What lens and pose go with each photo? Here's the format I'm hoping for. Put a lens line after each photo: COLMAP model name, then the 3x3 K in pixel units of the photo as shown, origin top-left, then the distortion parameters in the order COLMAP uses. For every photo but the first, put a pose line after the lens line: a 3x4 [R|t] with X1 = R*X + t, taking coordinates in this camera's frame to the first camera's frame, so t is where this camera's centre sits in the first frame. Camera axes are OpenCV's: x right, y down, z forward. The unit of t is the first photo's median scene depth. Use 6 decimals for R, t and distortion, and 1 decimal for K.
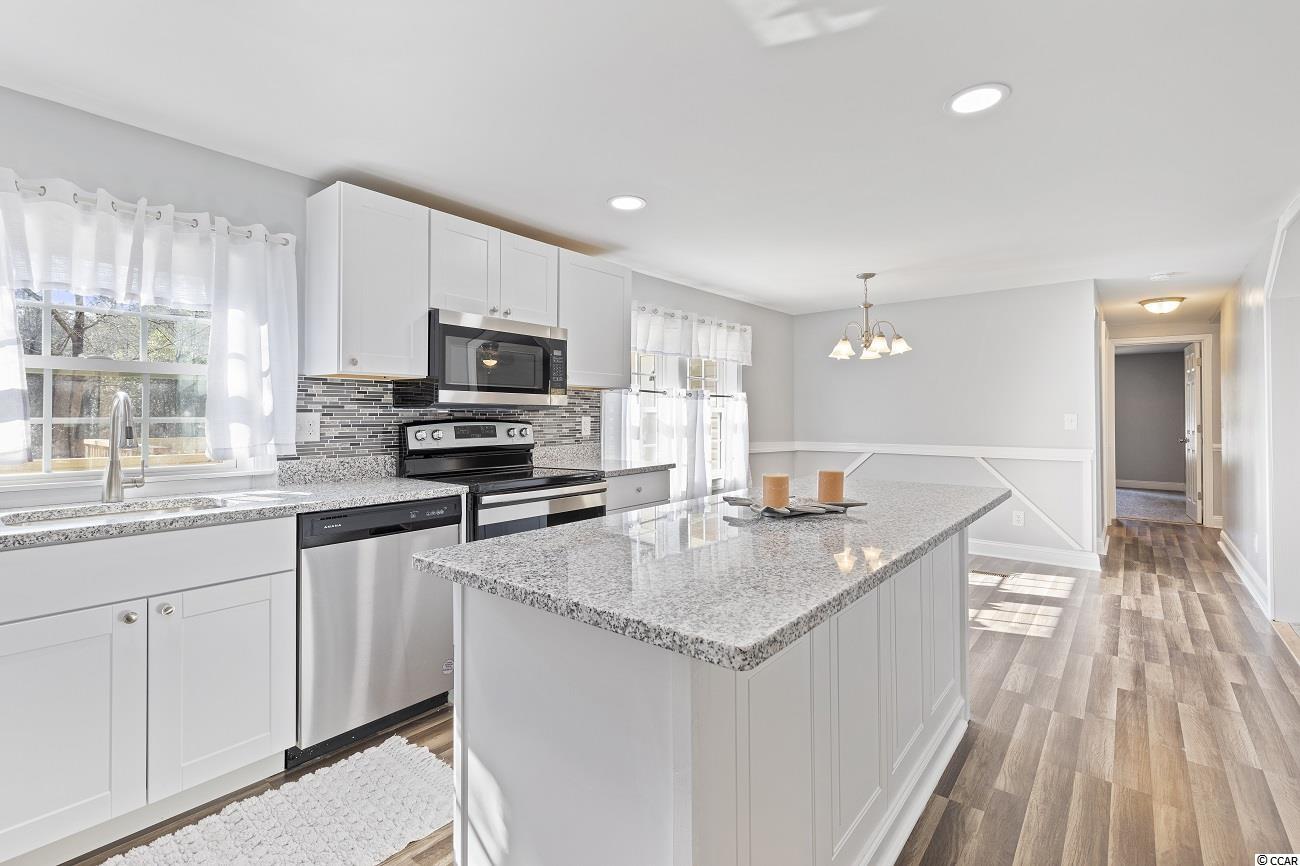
lens RADIAL K [[592.5, 0, 648.2], [0, 592.5, 424.2], [0, 0, 1]] dist [0.004242, 0.000045]
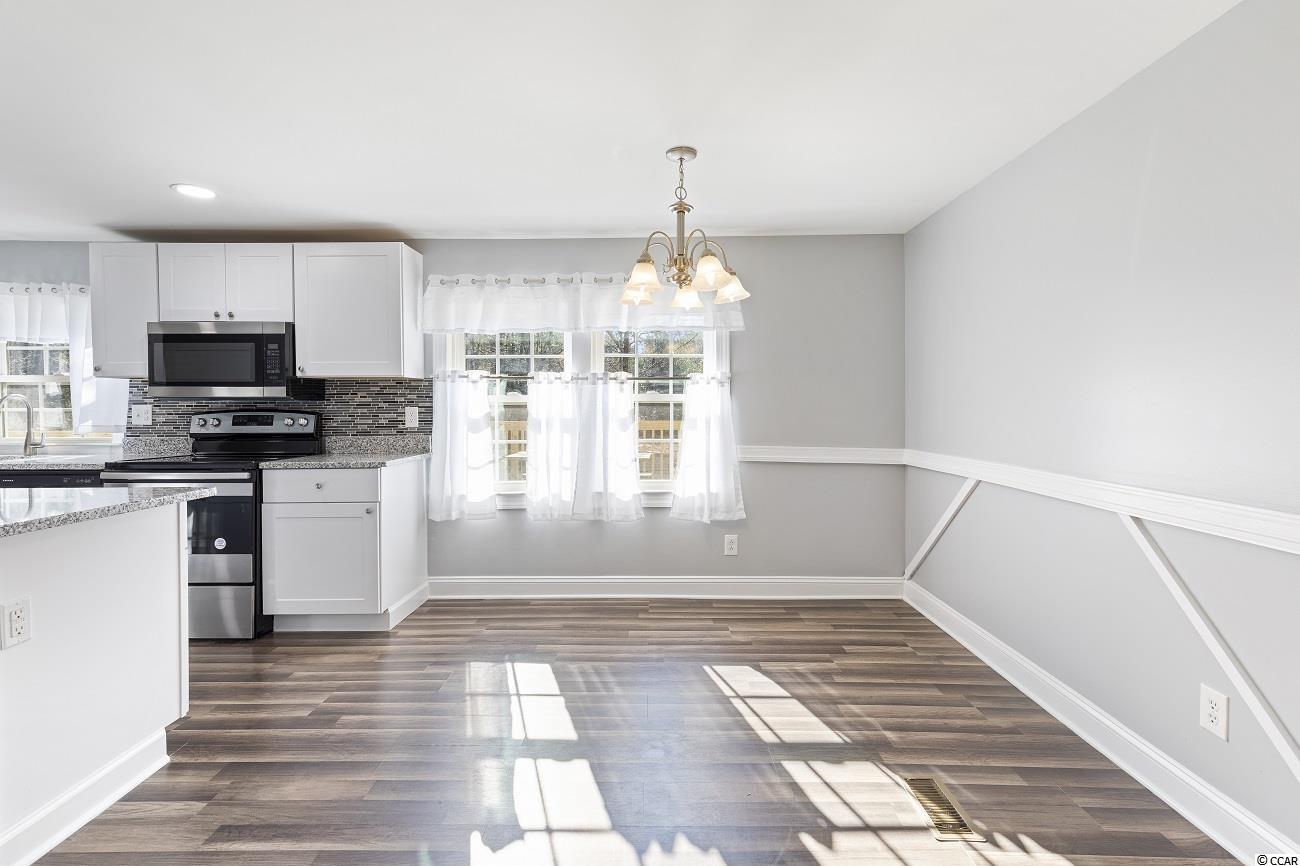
lens RADIAL K [[592.5, 0, 650.3], [0, 592.5, 424.3], [0, 0, 1]] dist [0.004242, 0.000045]
pose [[0.627089, 0.022481, -0.778623, 1.072246], [-0.008698, 0.999723, 0.021859, -0.011640], [0.778899, -0.006935, 0.627111, 0.853532]]
